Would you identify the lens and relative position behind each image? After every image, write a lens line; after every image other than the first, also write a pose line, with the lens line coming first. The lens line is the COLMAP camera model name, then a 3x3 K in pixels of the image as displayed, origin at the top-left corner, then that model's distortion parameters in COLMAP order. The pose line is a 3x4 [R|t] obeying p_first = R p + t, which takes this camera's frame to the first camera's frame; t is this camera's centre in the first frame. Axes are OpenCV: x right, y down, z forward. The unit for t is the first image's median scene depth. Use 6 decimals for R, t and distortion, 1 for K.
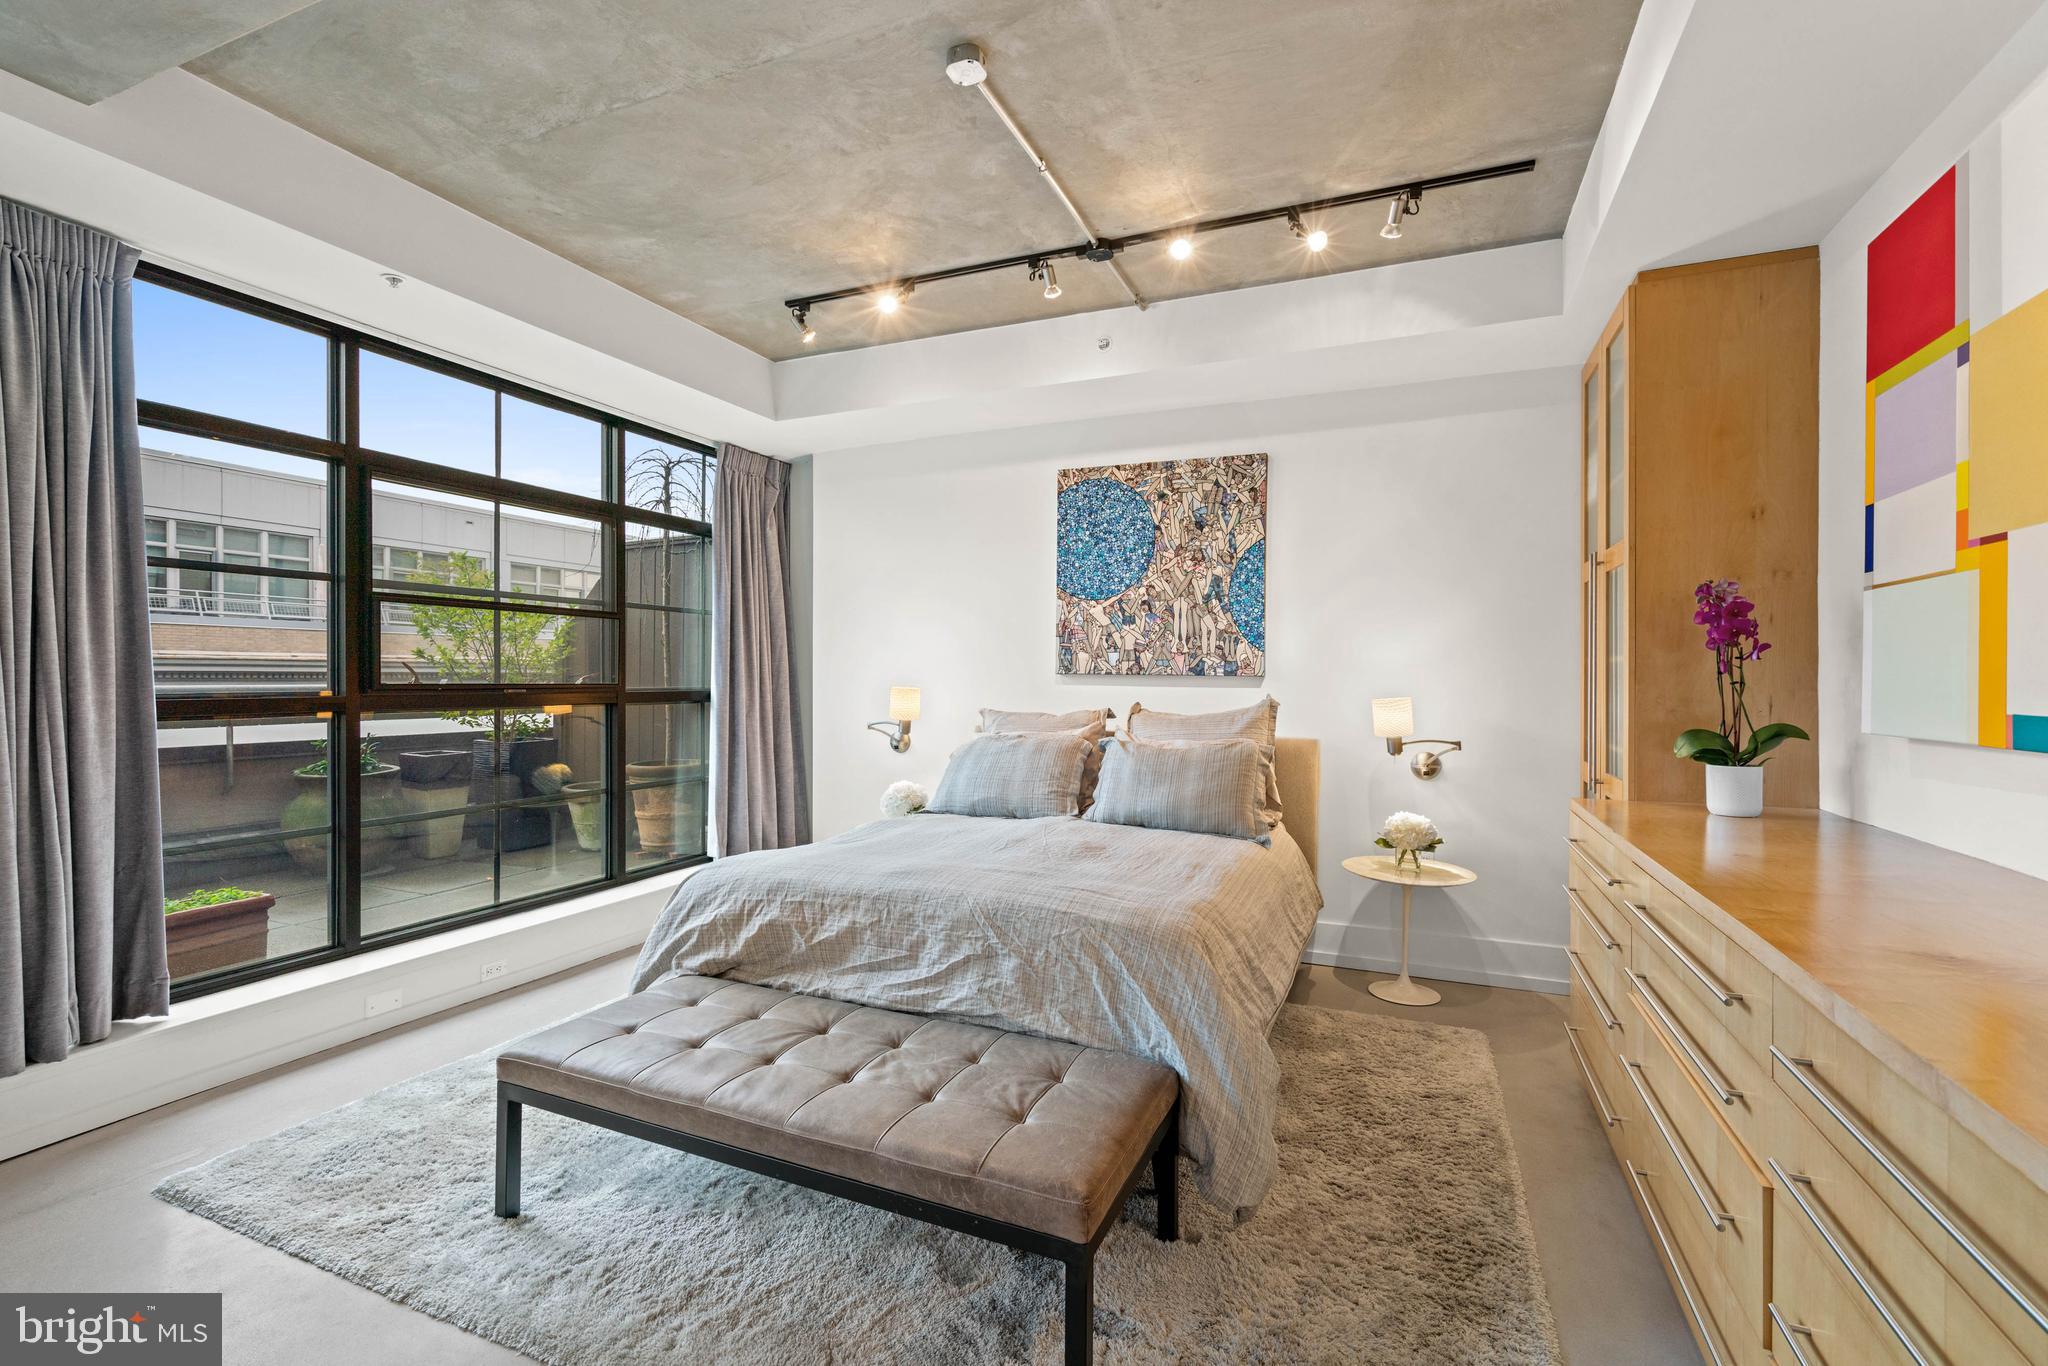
lens RADIAL K [[912.0, 0, 1031.4], [0, 912.0, 682.1], [0, 0, 1]] dist [-0.001889, -0.000201]
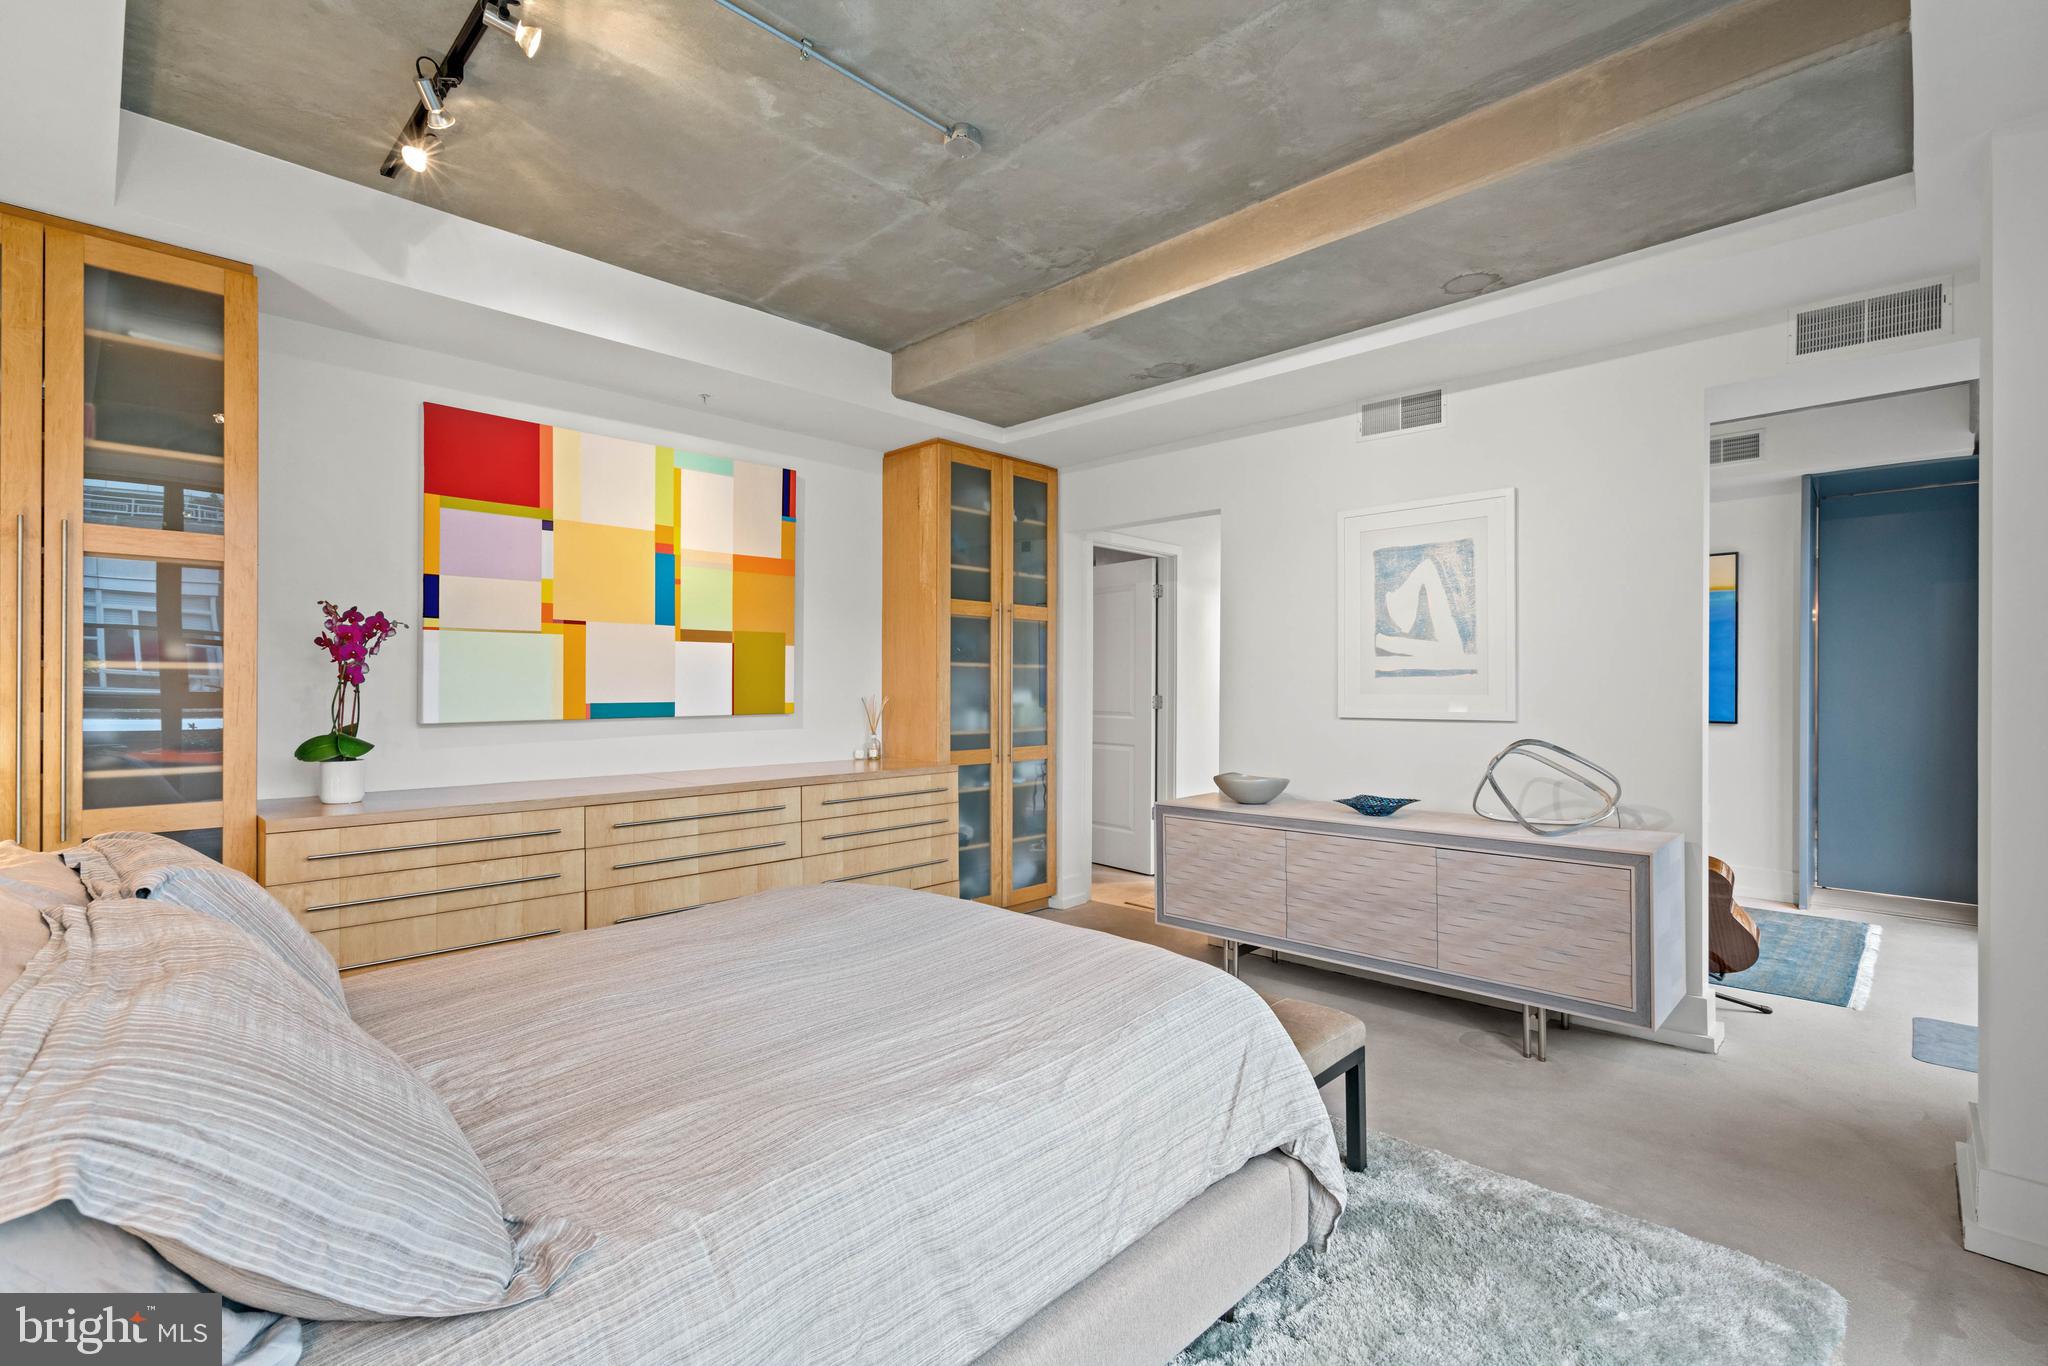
lens RADIAL K [[923.6, 0, 1007.8], [0, 923.6, 690.5], [0, 0, 1]] dist [-0.001094, 0.000391]
pose [[-0.923986, -0.011158, 0.382262, -0.302884], [-0.006438, 0.999886, 0.013624, -0.013607], [-0.382371, 0.010127, -0.923953, 1.096783]]
